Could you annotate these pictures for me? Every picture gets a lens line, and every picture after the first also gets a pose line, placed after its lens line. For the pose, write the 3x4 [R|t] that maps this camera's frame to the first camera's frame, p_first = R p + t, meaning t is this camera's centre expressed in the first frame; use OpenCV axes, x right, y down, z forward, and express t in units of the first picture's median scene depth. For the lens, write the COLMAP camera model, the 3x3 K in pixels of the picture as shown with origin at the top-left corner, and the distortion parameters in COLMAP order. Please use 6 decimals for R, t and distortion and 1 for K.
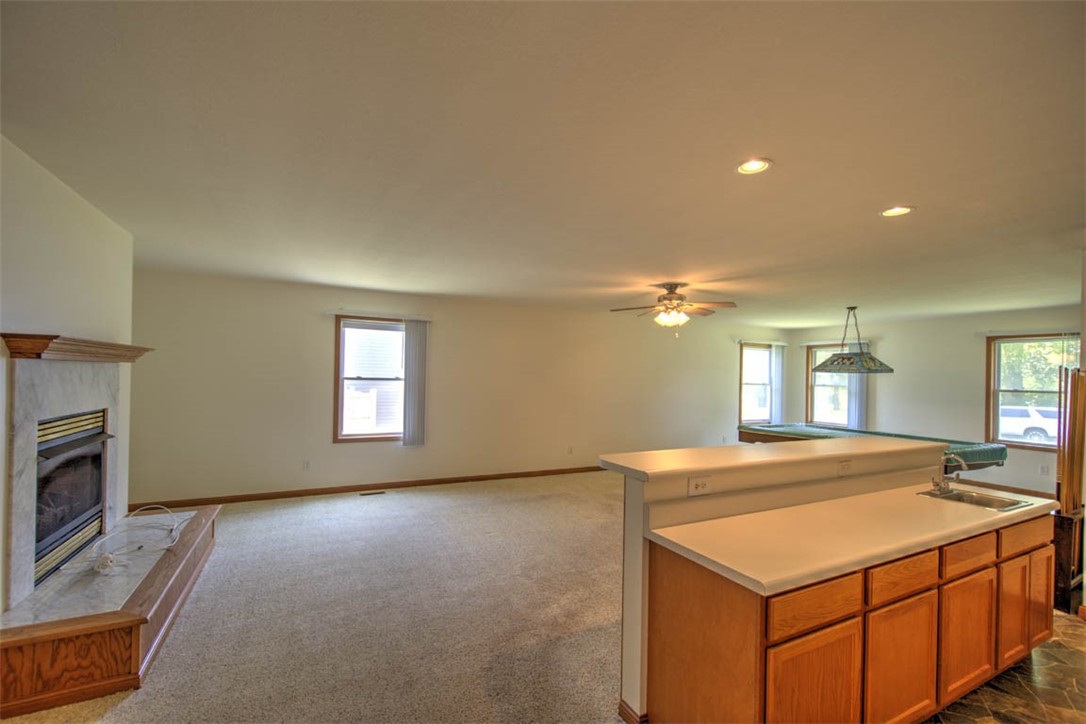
lens RADIAL K [[465.3, 0, 538.8], [0, 465.3, 375.3], [0, 0, 1]] dist [-0.000797, -0.007376]
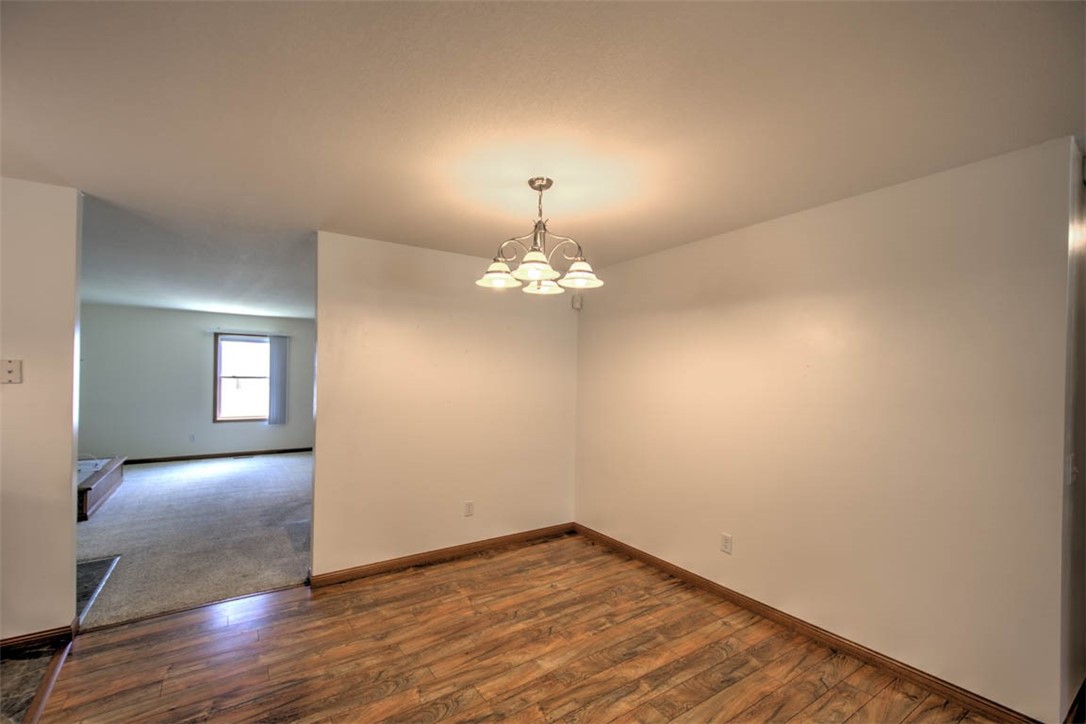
lens RADIAL K [[465.3, 0, 538.8], [0, 465.3, 375.3], [0, 0, 1]] dist [-0.000797, -0.007376]
pose [[0.991278, -0.006919, 0.131607, 0.352439], [0.006621, 0.999974, 0.002698, 0.003353], [-0.131622, -0.001803, 0.991298, -0.527626]]
